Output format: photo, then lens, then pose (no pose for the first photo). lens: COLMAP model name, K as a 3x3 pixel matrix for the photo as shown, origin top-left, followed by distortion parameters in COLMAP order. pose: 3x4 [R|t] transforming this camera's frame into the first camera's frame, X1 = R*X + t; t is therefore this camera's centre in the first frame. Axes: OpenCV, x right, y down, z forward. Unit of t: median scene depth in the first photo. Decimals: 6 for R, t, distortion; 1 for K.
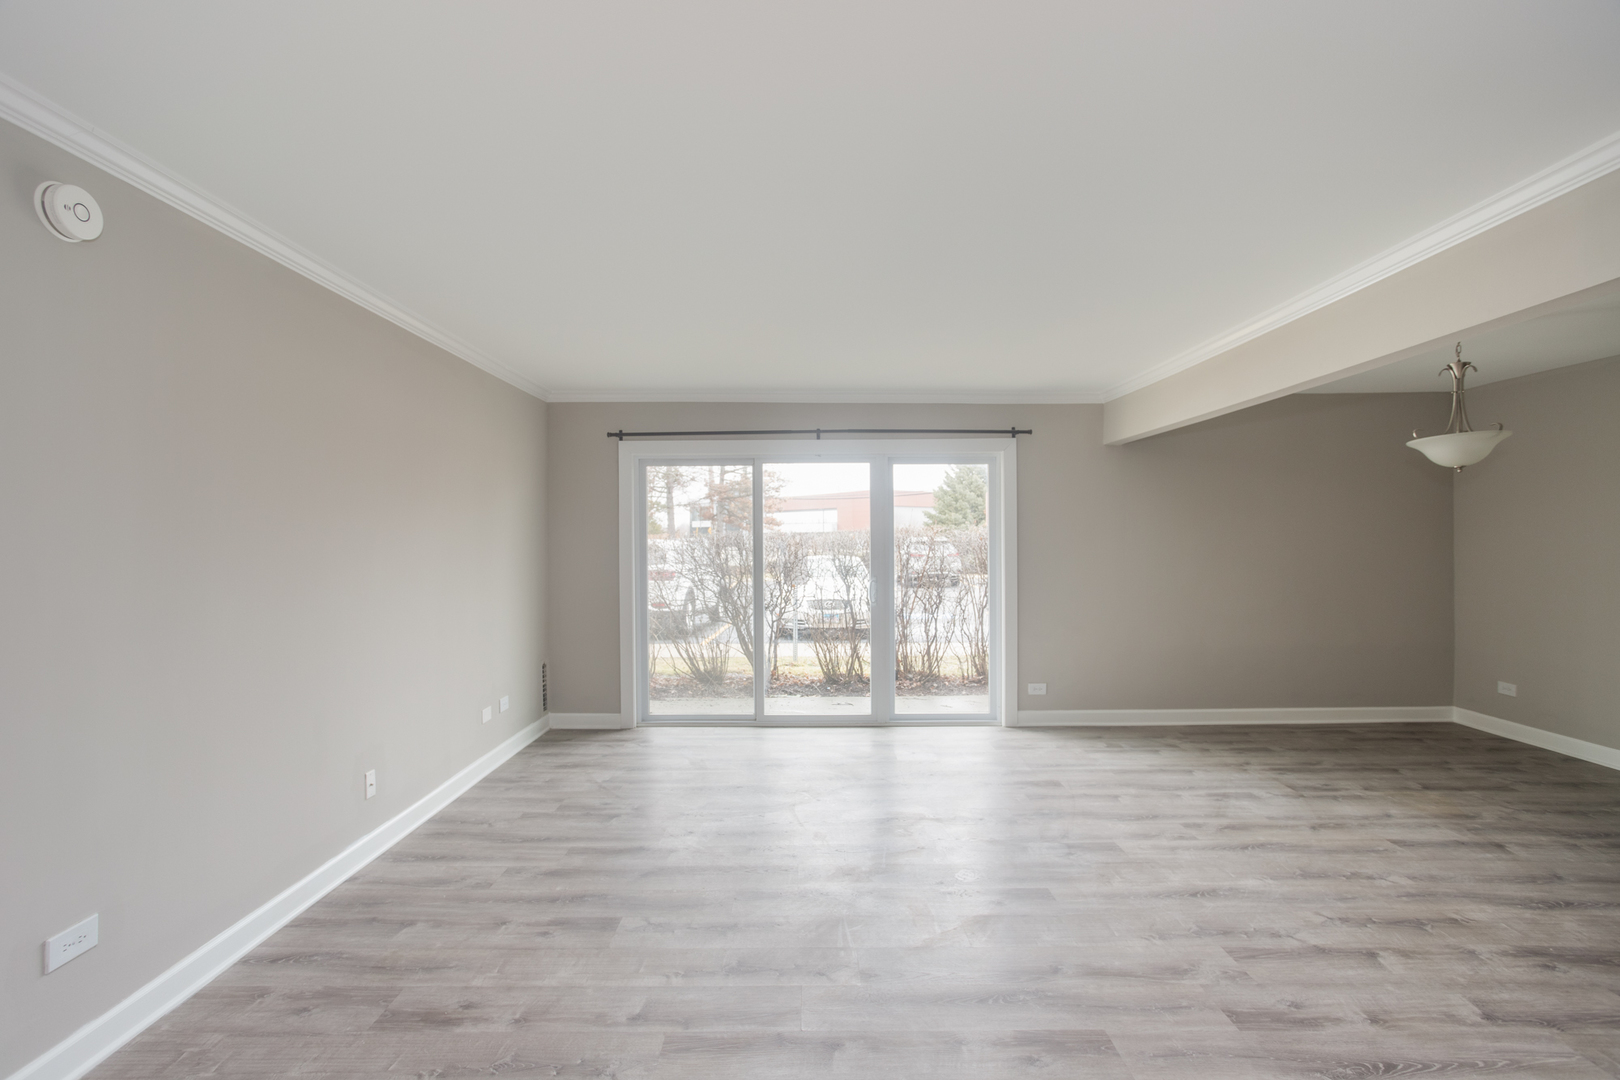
lens RADIAL K [[799.6, 0, 809.7], [0, 799.6, 542.8], [0, 0, 1]] dist [-0.000020, 0.003667]
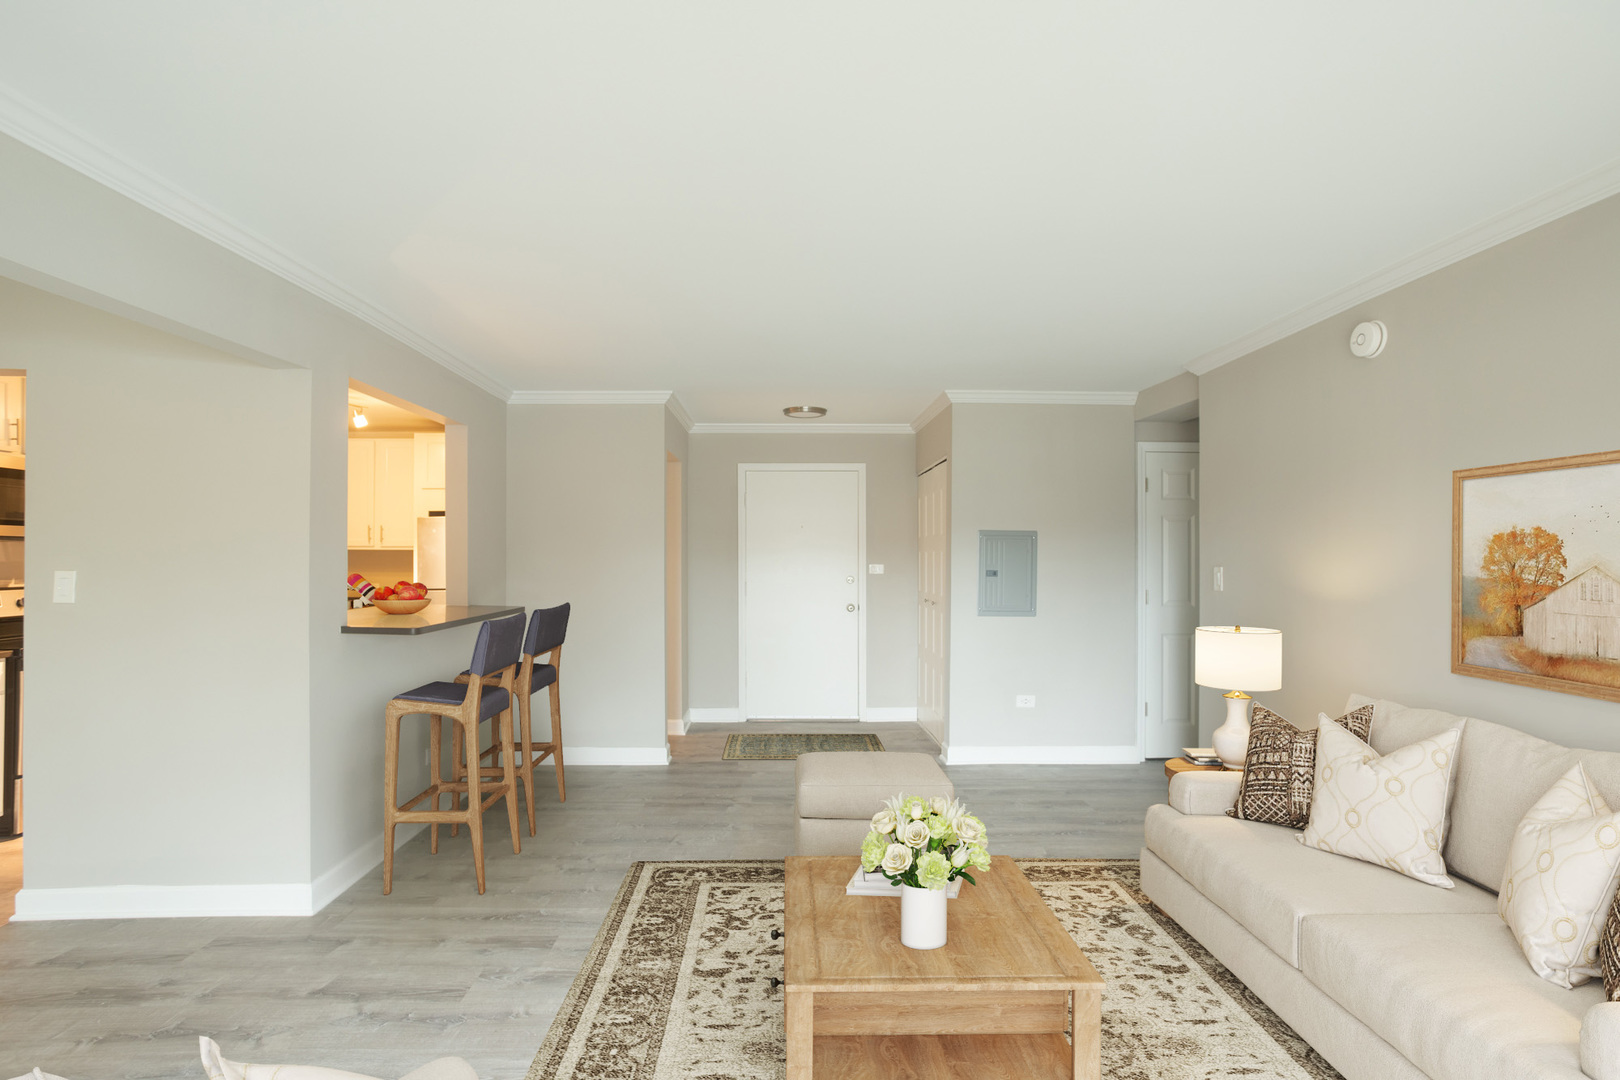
lens RADIAL K [[799.6, 0, 801.2], [0, 799.6, 550.8], [0, 0, 1]] dist [-0.000020, 0.003667]
pose [[-0.999601, 0.002707, -0.028122, 0.105413], [0.002943, 0.999961, -0.008371, -0.002956], [0.028098, -0.008450, -0.999569, 1.386323]]
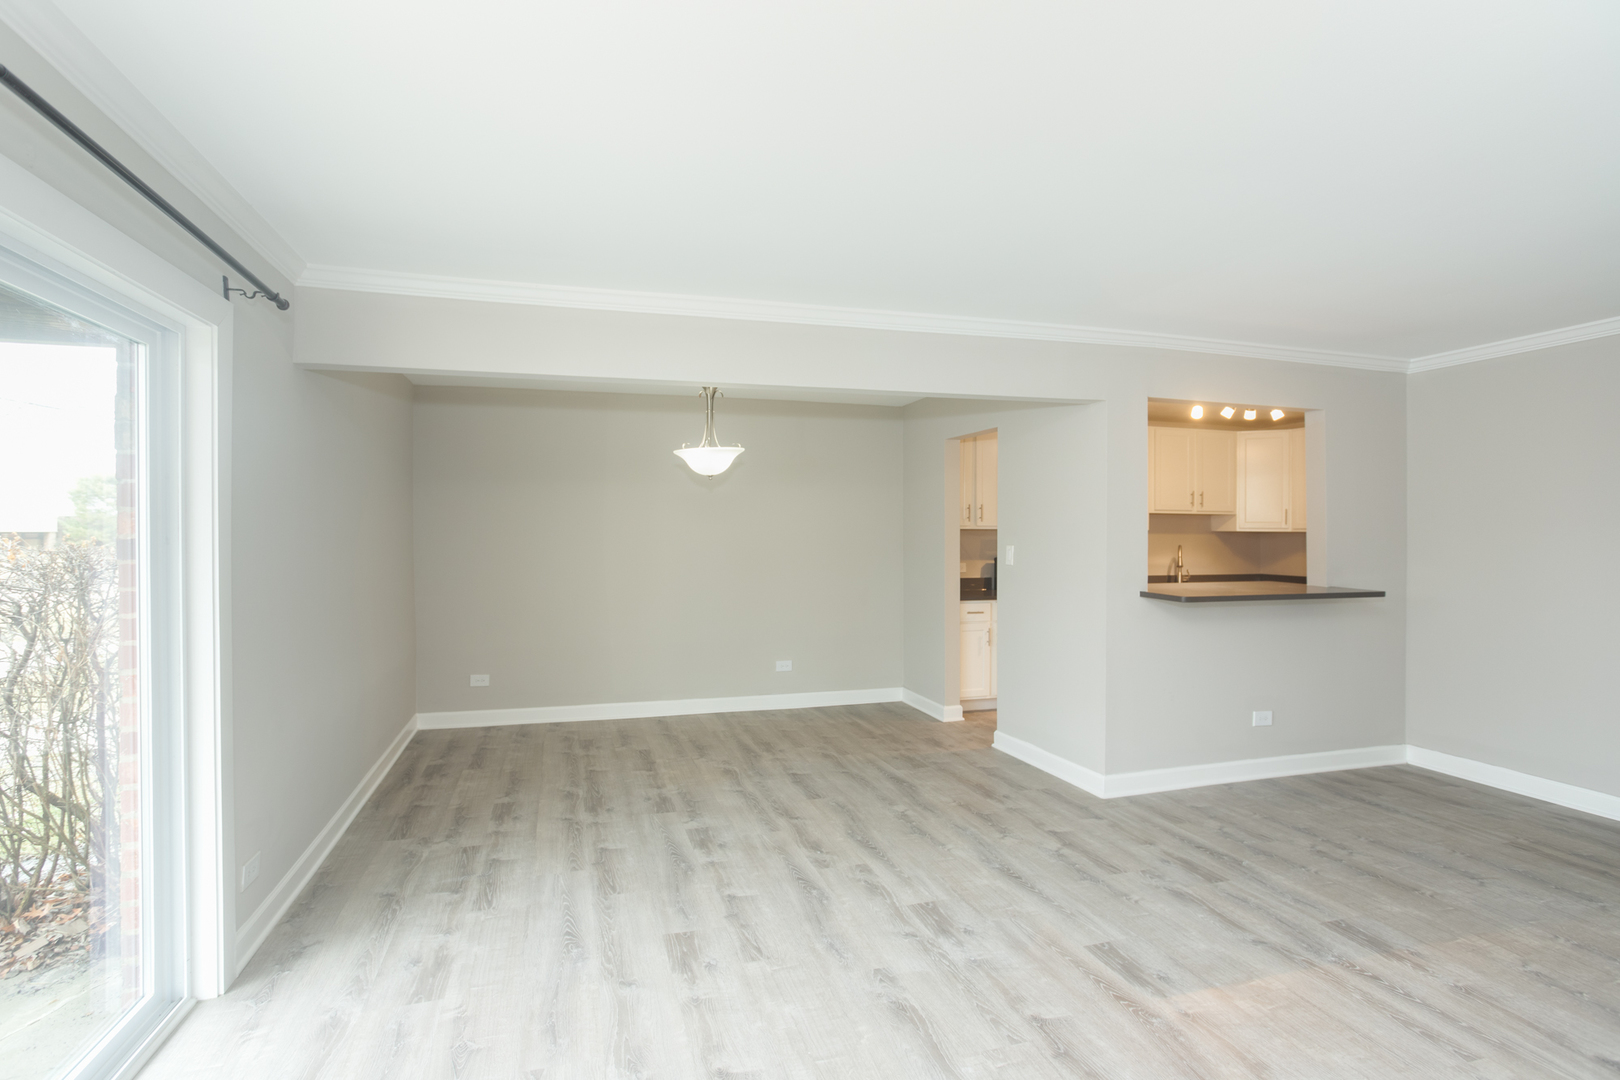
lens RADIAL K [[799.6, 0, 808.0], [0, 799.6, 539.4], [0, 0, 1]] dist [-0.000020, 0.003667]
pose [[-0.315476, 0.000508, 0.948934, -0.353391], [-0.002790, 0.999995, -0.001463, -0.000792], [-0.948930, -0.003109, -0.315473, 1.304307]]
